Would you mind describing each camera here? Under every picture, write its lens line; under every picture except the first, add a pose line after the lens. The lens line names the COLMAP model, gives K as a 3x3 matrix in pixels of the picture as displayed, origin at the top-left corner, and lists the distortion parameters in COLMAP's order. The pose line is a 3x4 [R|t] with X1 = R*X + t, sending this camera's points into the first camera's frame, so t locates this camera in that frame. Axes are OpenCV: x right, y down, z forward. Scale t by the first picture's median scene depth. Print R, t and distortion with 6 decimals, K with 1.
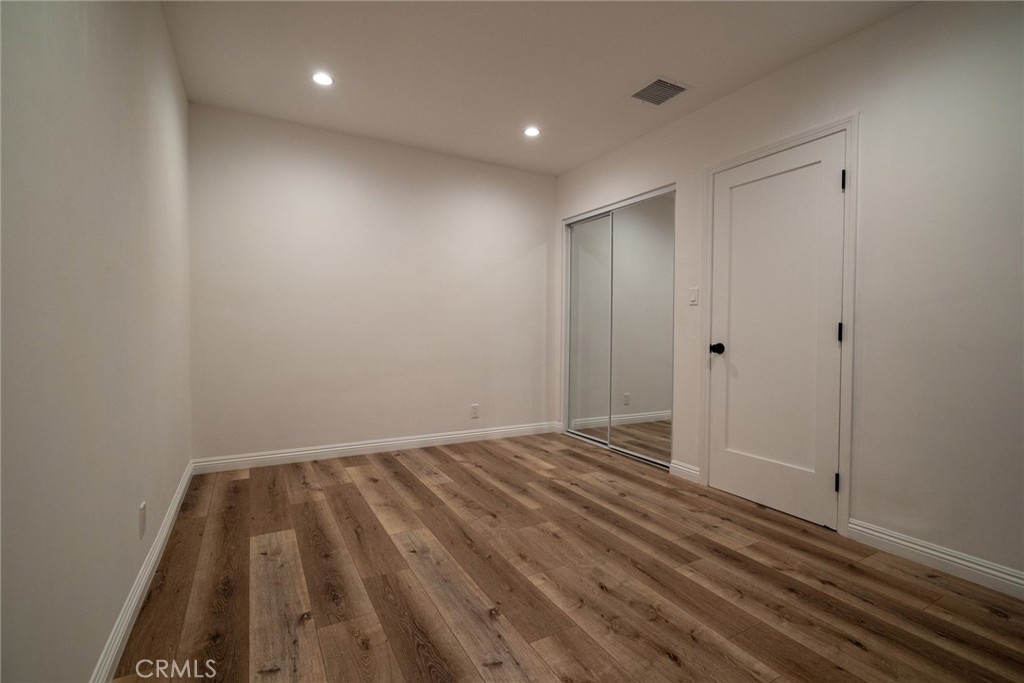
lens RADIAL K [[460.1, 0, 512.0], [0, 460.1, 341.5], [0, 0, 1]] dist [-0.001854, 0.000586]
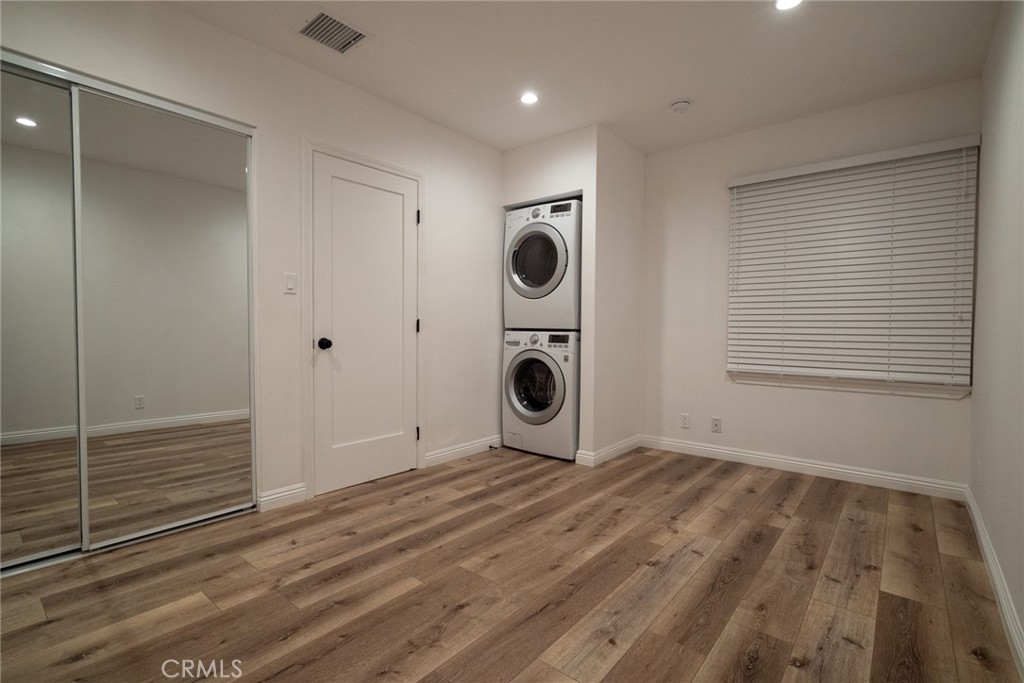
lens RADIAL K [[474.1, 0, 512.0], [0, 474.1, 341.5], [0, 0, 1]] dist [0.000719, 0.001028]
pose [[-0.354644, -0.038887, 0.934192, -0.741094], [0.011190, 0.998887, 0.045828, -0.036527], [-0.934934, 0.026706, -0.353814, 1.250131]]
